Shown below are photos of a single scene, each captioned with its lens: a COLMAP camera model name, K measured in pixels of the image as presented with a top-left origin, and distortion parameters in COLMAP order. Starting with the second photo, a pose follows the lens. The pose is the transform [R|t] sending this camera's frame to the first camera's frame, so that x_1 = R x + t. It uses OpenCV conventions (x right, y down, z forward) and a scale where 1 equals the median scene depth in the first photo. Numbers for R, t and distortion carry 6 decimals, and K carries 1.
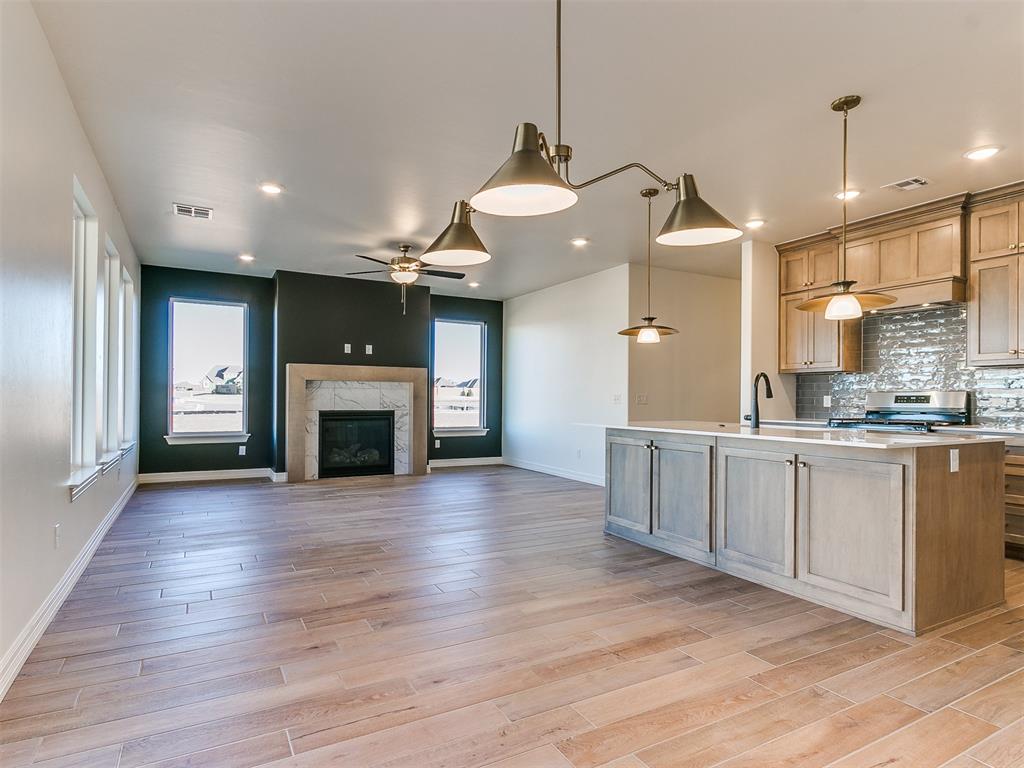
lens RADIAL K [[544.6, 0, 526.0], [0, 544.6, 401.2], [0, 0, 1]] dist [0.008056, -0.003867]
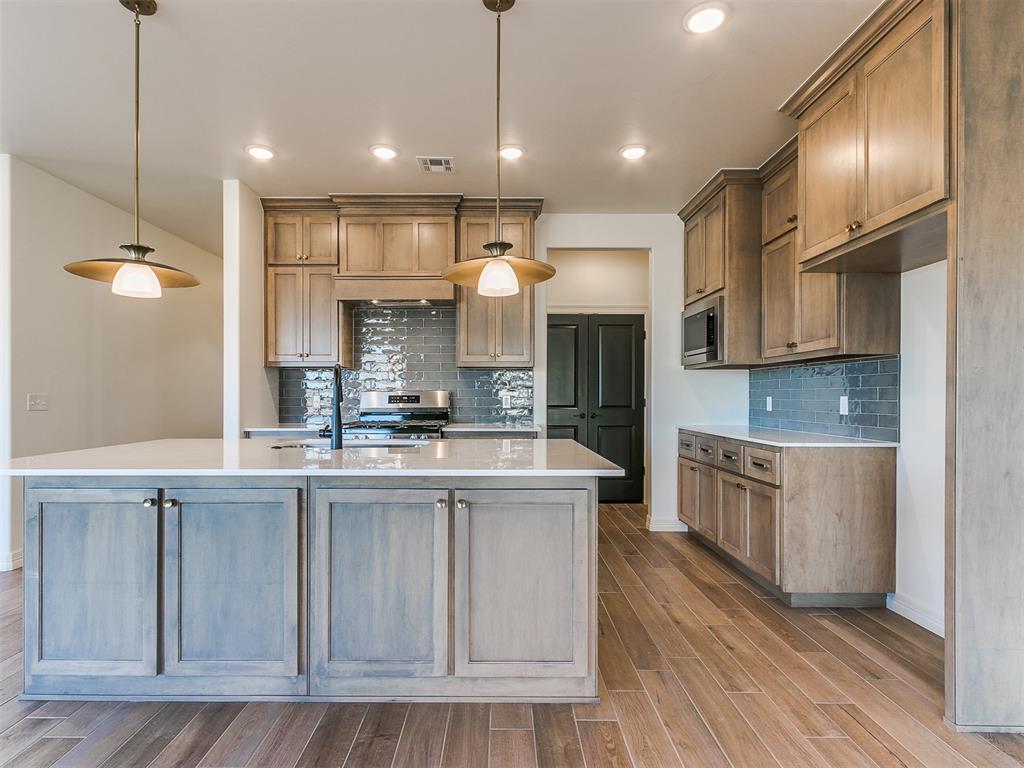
lens RADIAL K [[544.6, 0, 474.4], [0, 544.6, 400.0], [0, 0, 1]] dist [0.008056, -0.003867]
pose [[0.542433, -0.011136, 0.840025, -0.023852], [0.005732, 0.999938, 0.009555, -0.009221], [-0.840079, -0.000368, 0.542463, 0.333201]]
